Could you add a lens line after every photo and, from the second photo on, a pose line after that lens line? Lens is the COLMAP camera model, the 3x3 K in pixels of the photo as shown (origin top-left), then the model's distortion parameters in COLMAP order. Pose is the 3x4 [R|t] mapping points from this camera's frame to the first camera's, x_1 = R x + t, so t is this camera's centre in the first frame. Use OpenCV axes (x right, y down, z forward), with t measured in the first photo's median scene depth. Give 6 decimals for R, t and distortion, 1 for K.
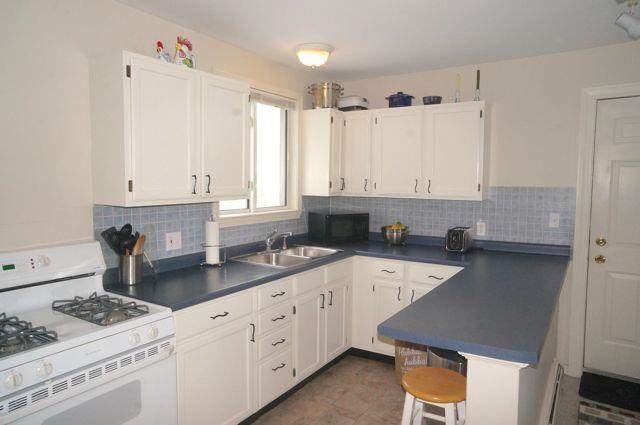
lens RADIAL K [[429.1, 0, 320.0], [0, 429.1, 212.5], [0, 0, 1]] dist [-0.067515, 0.095911]
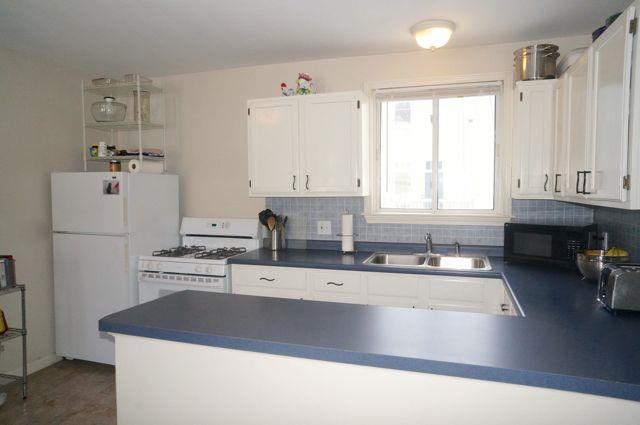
lens RADIAL K [[429.1, 0, 320.0], [0, 429.1, 212.5], [0, 0, 1]] dist [-0.067515, 0.095911]
pose [[0.257465, 0.057774, -0.964559, 0.905452], [-0.068925, 0.996766, 0.041305, -0.031677], [0.963826, 0.055848, 0.260615, 0.657139]]
